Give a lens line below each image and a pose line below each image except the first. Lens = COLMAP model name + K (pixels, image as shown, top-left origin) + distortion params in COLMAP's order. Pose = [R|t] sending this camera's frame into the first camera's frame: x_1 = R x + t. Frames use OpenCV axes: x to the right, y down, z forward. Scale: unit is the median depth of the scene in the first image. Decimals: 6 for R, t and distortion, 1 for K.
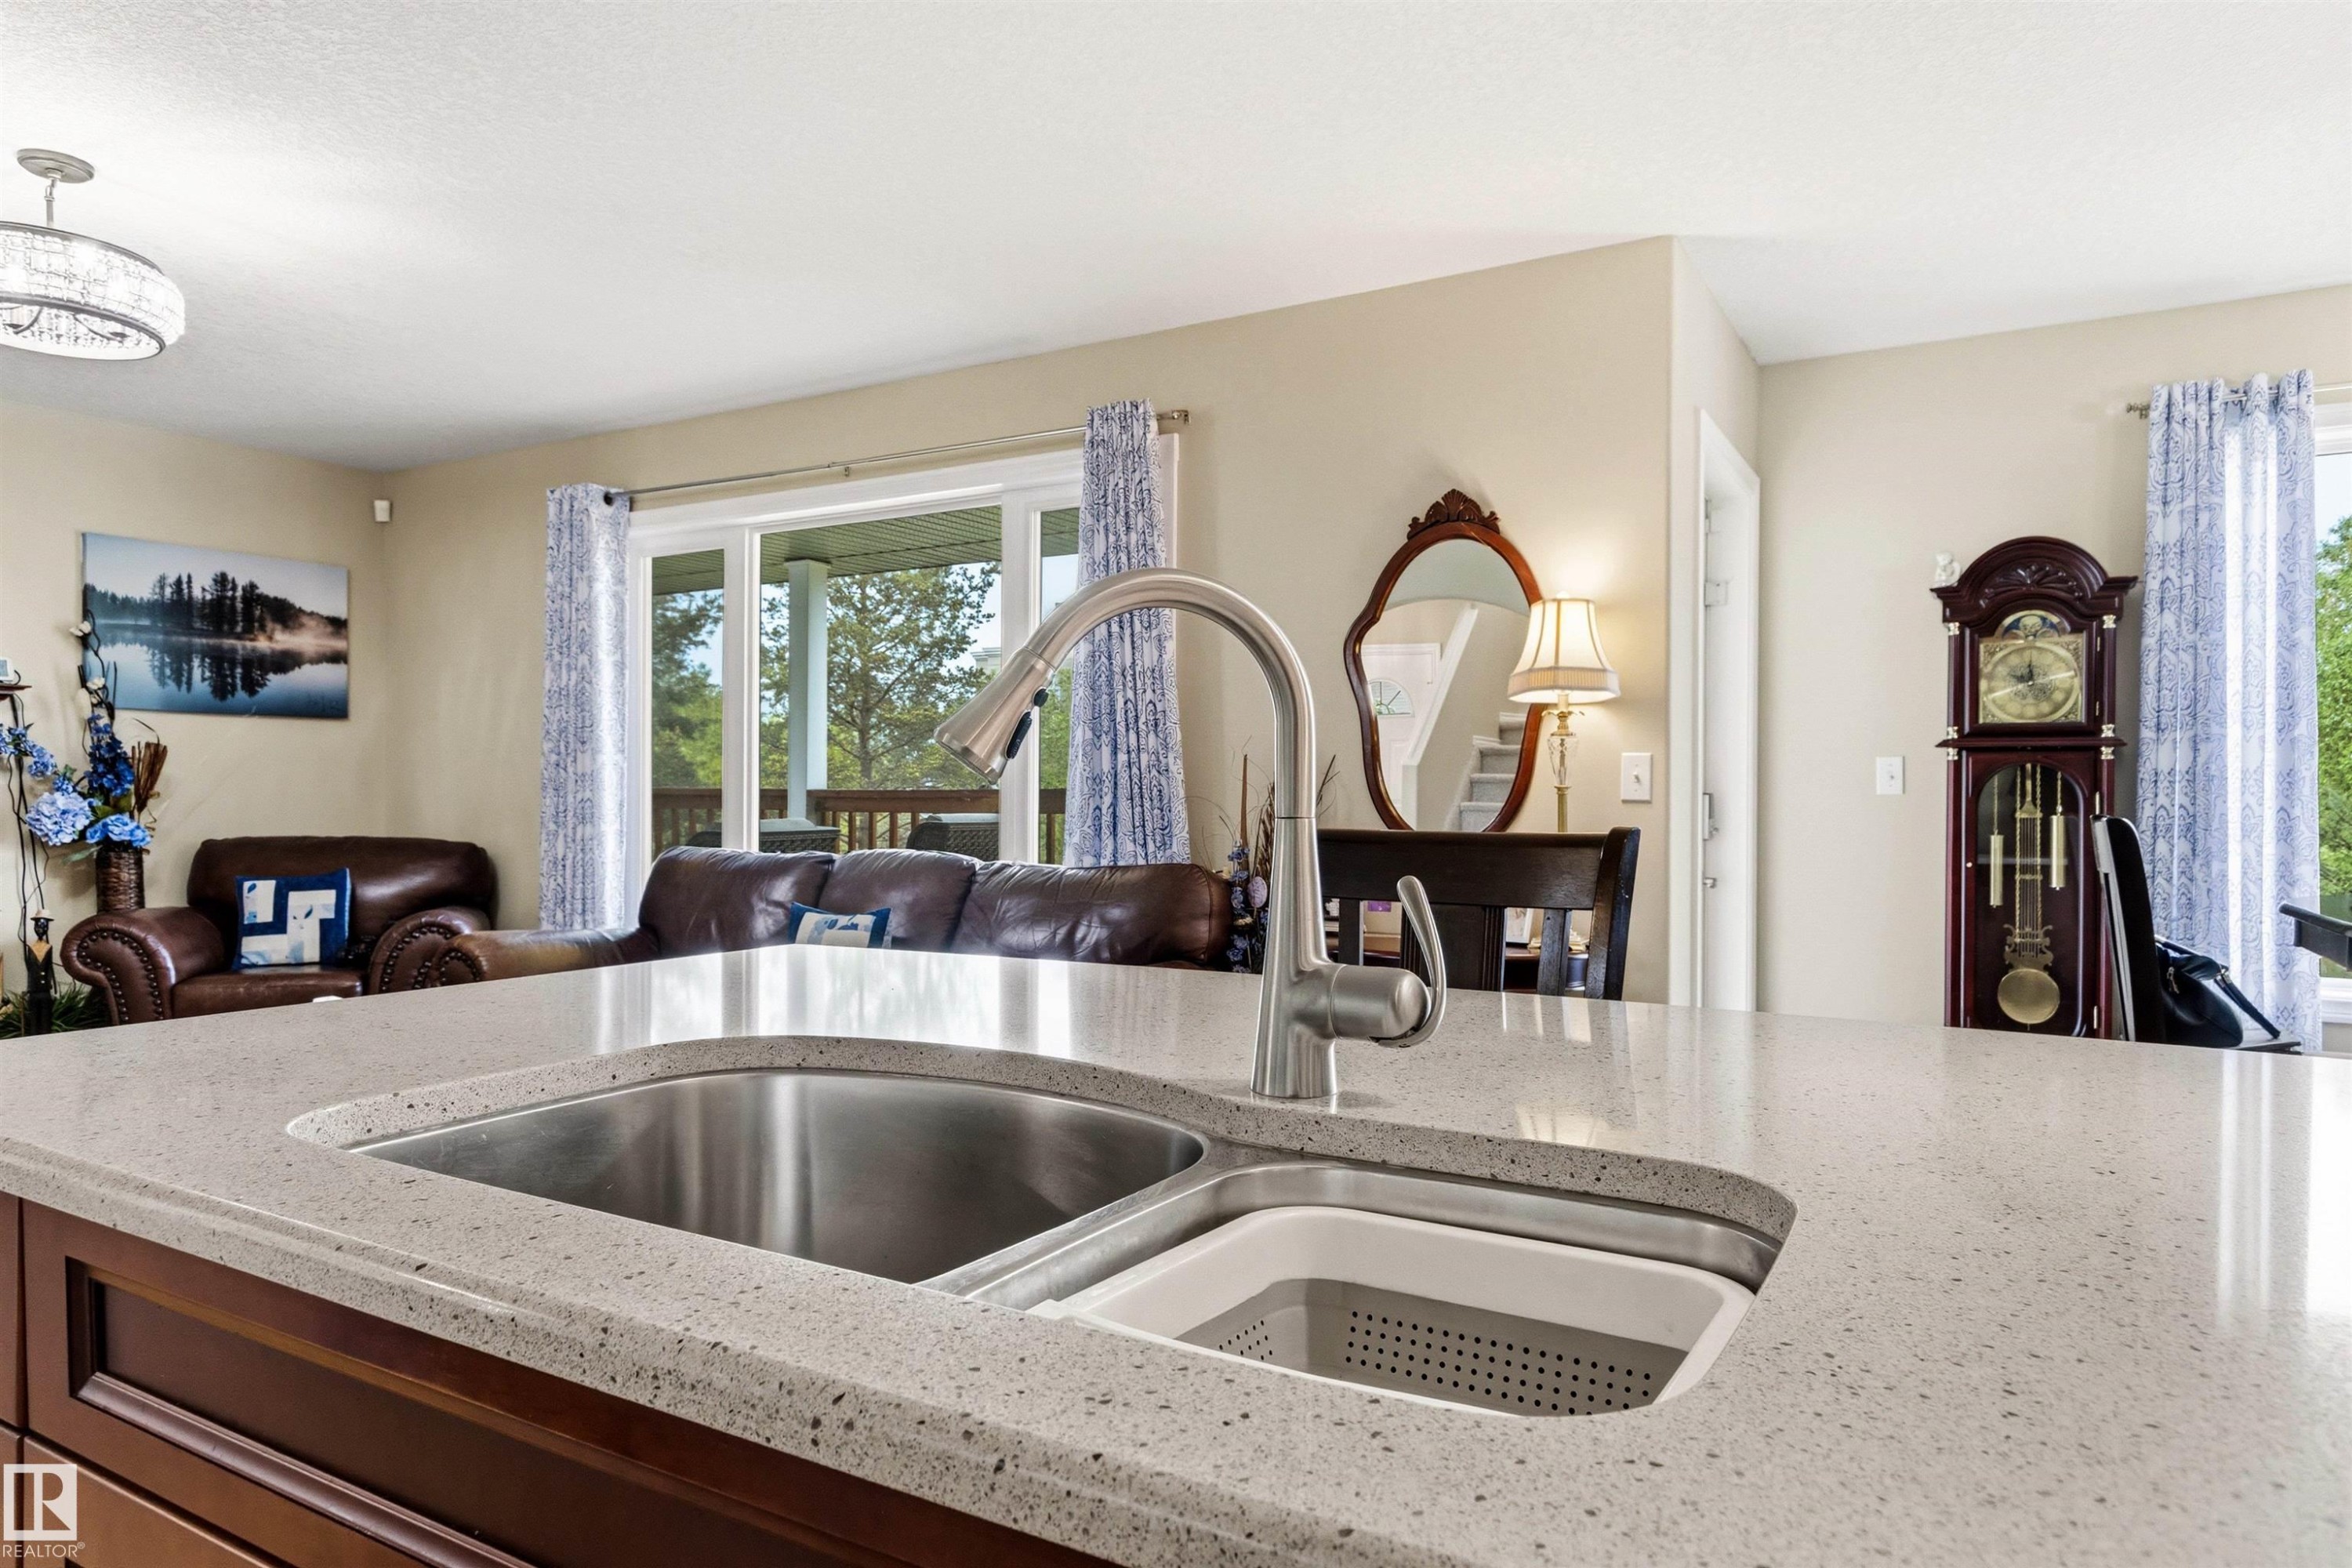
lens RADIAL K [[1432.6, 0, 1173.5], [0, 1432.6, 795.9], [0, 0, 1]] dist [0.005382, -0.000965]
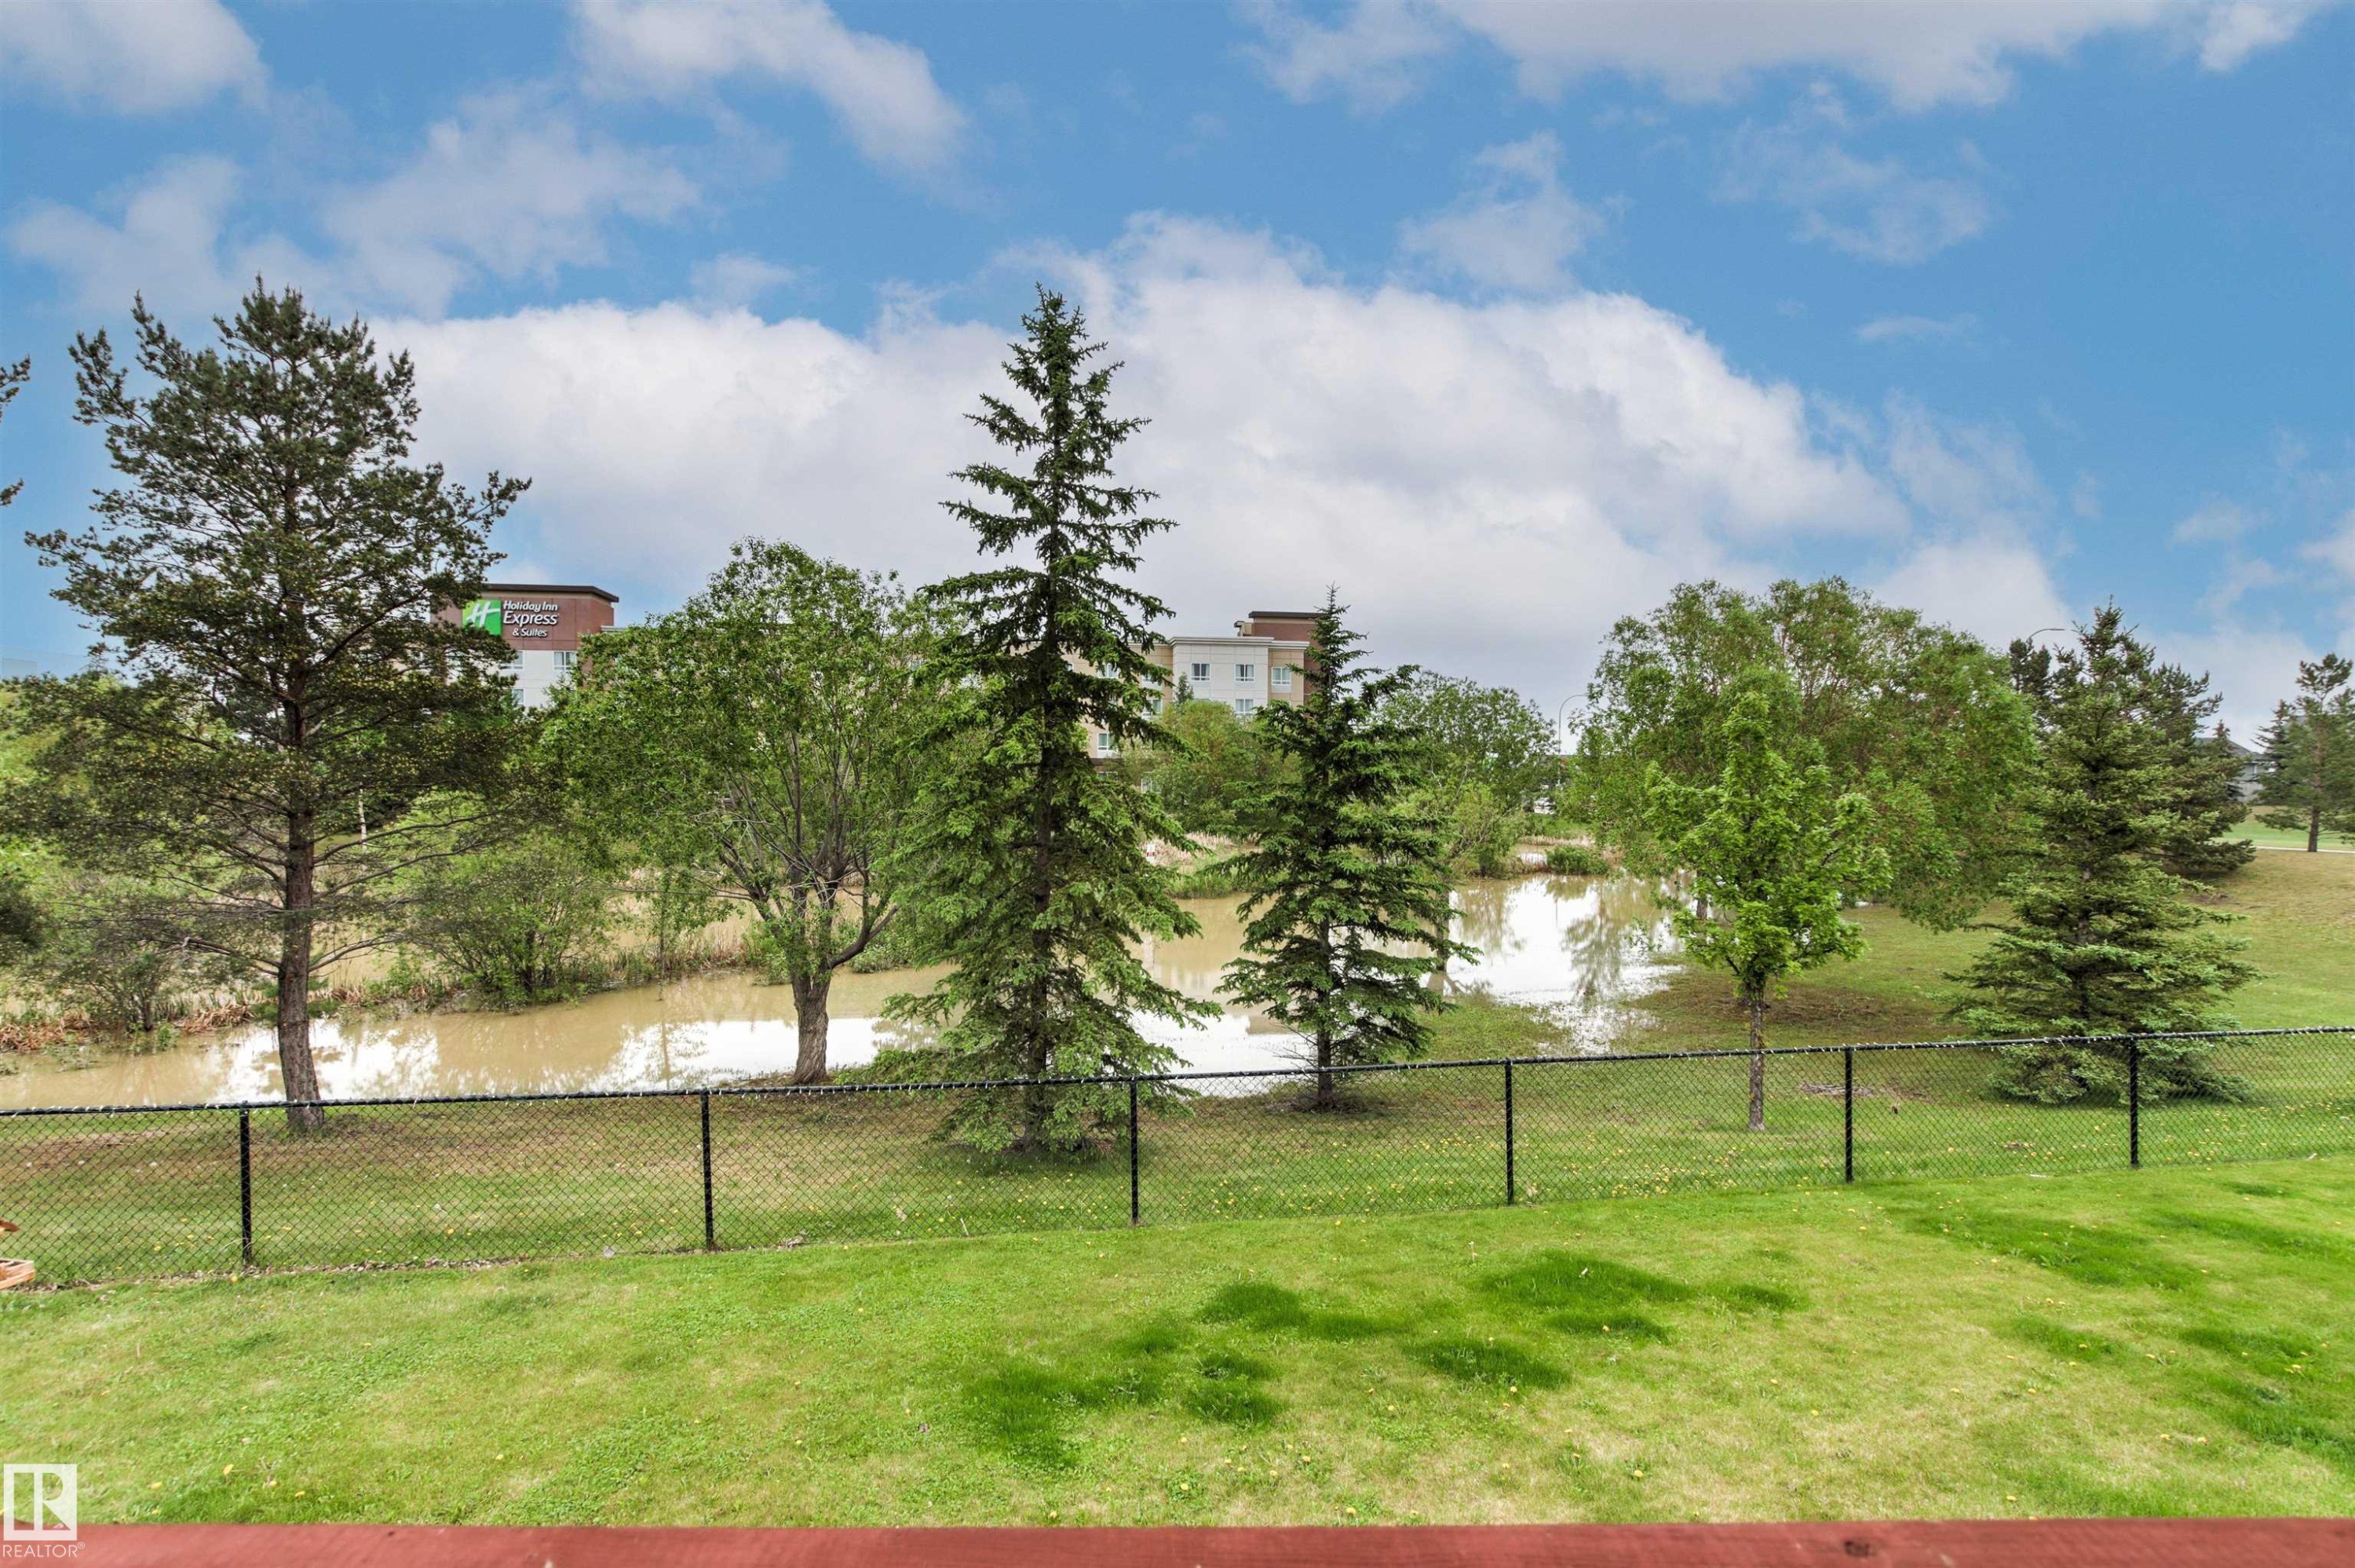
lens RADIAL K [[1098.4, 0, 1170.9], [0, 1098.4, 780.2], [0, 0, 1]] dist [-0.030623, 0.013370]
pose [[0.854341, -0.004657, 0.519692, -0.603394], [-0.000539, 0.999951, 0.009847, -0.071814], [-0.519713, -0.008693, 0.854297, 1.631790]]
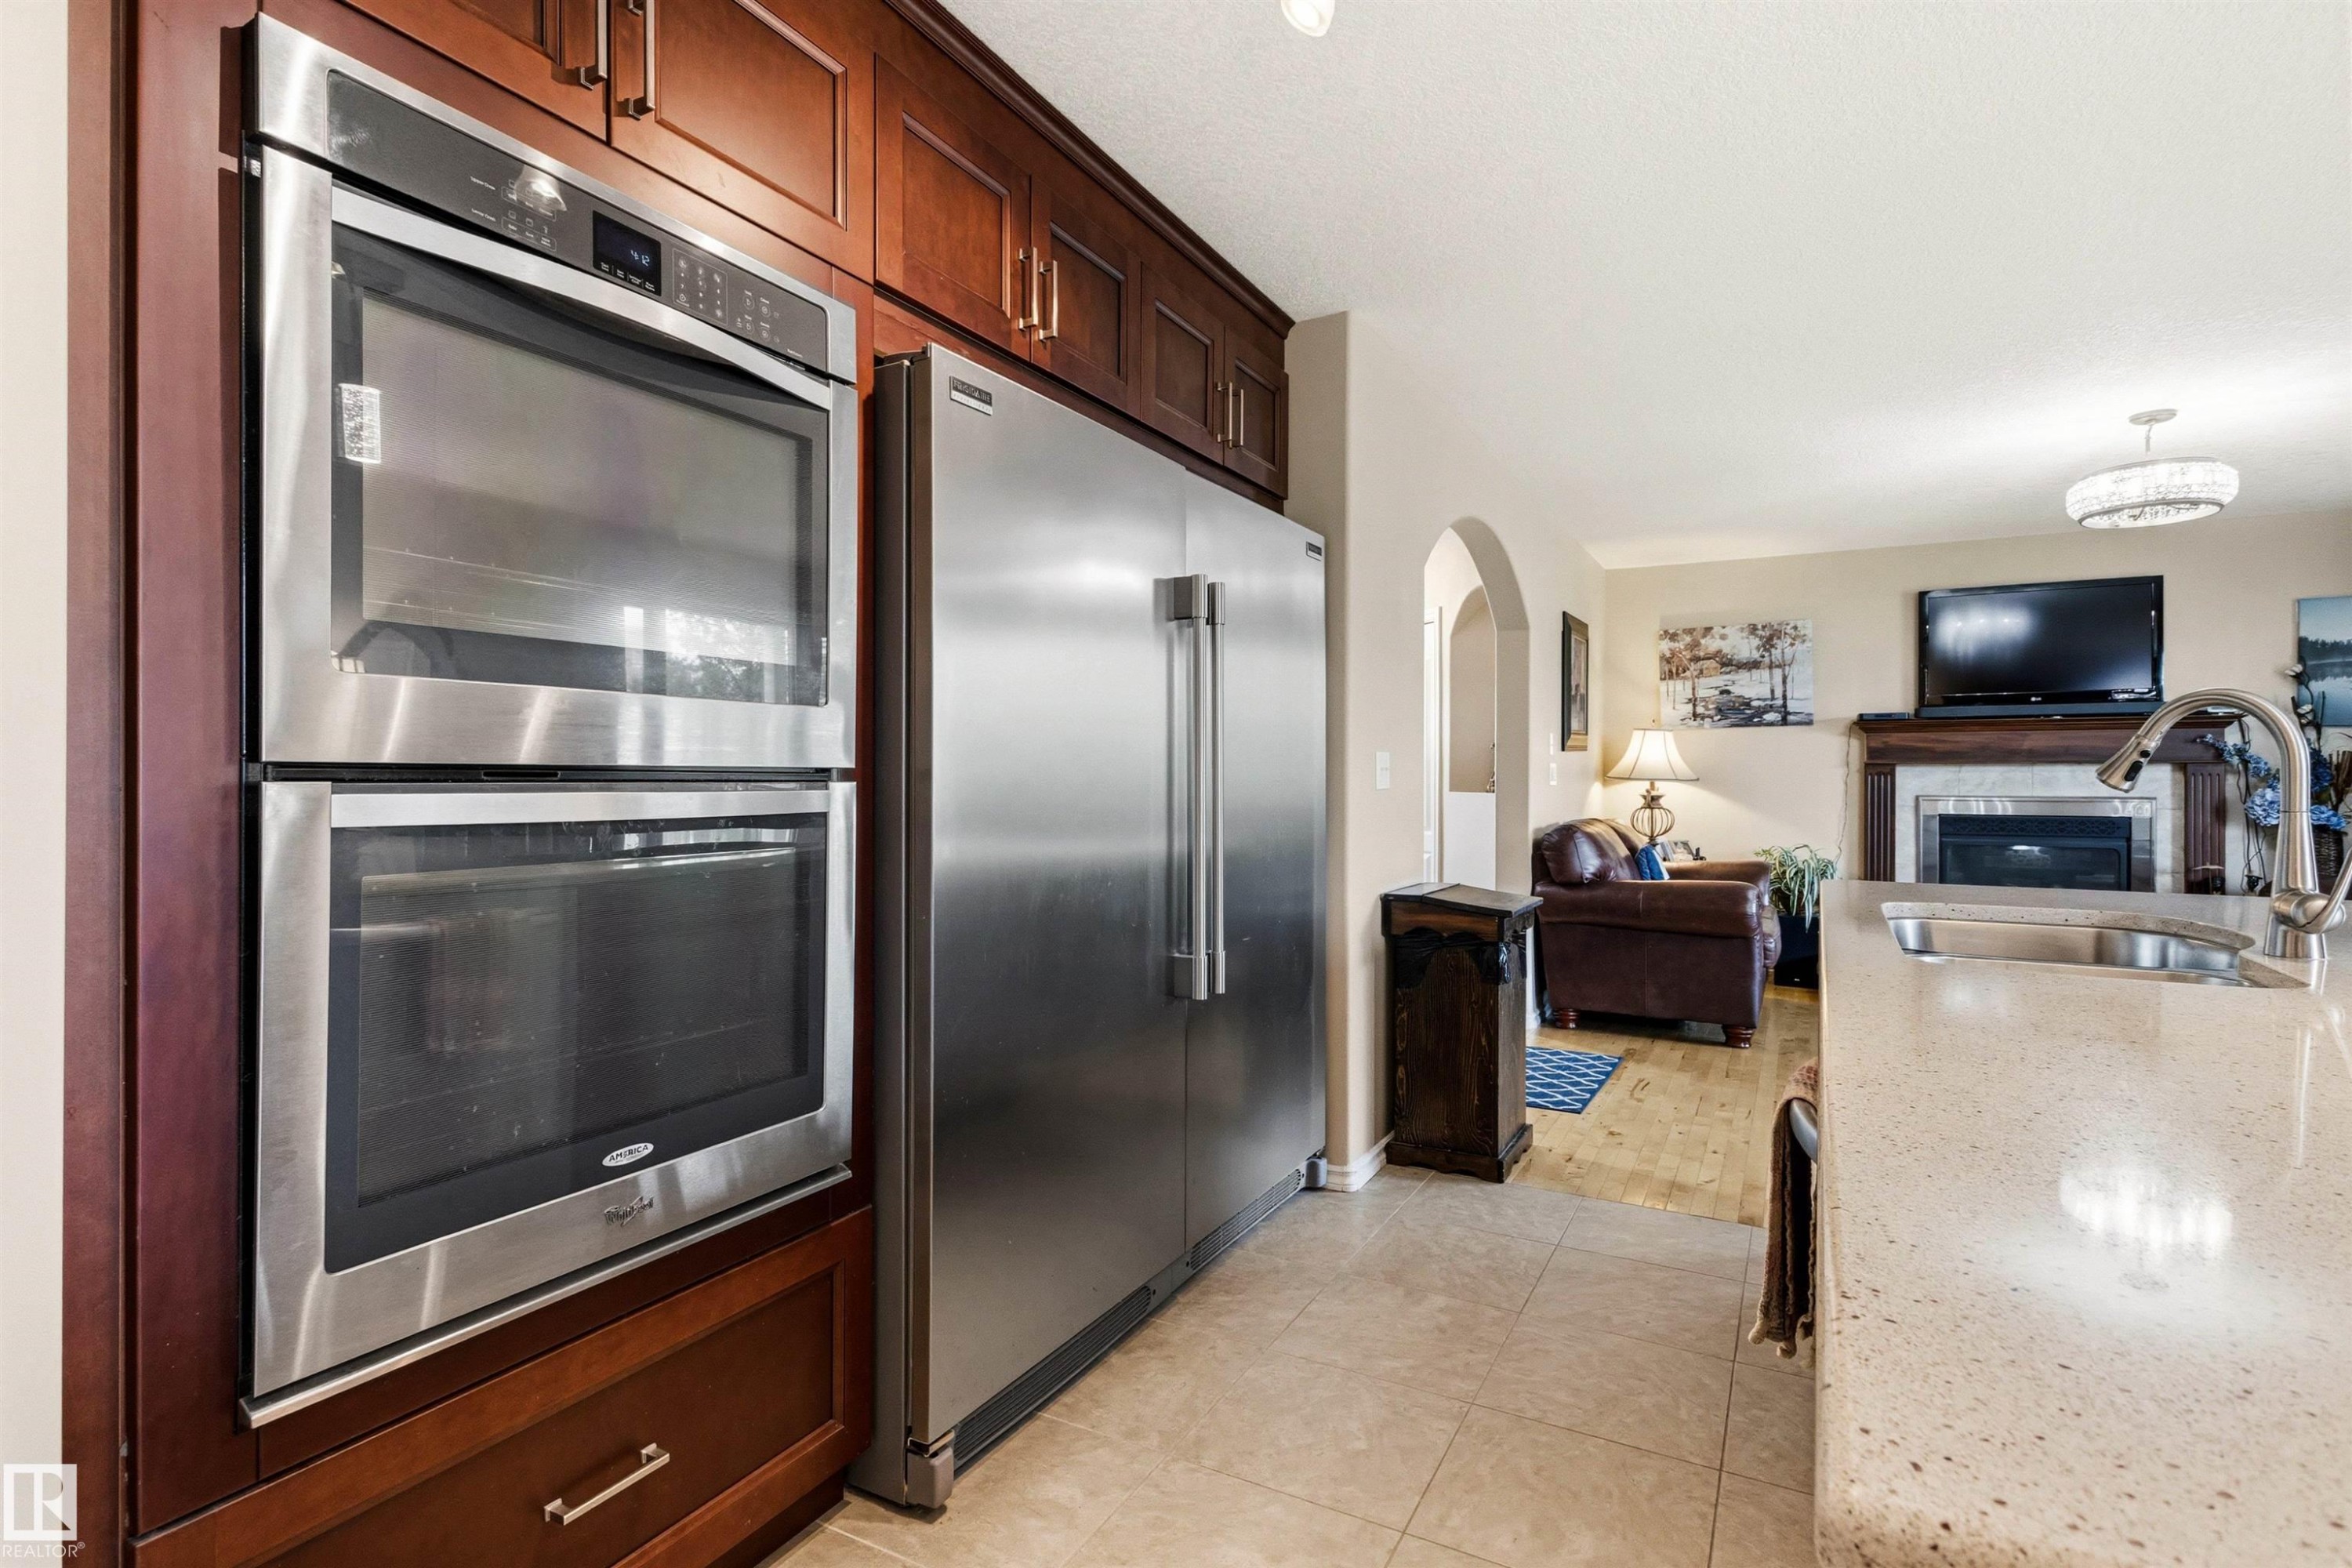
lens RADIAL K [[1159.5, 0, 1173.7], [0, 1159.5, 780.3], [0, 0, 1]] dist [0.025441, -0.009230]
pose [[0.031979, -0.000009, -0.999489, 0.332832], [-0.006549, 0.999979, -0.000219, -0.003259], [0.999467, 0.006552, 0.031978, -0.109761]]
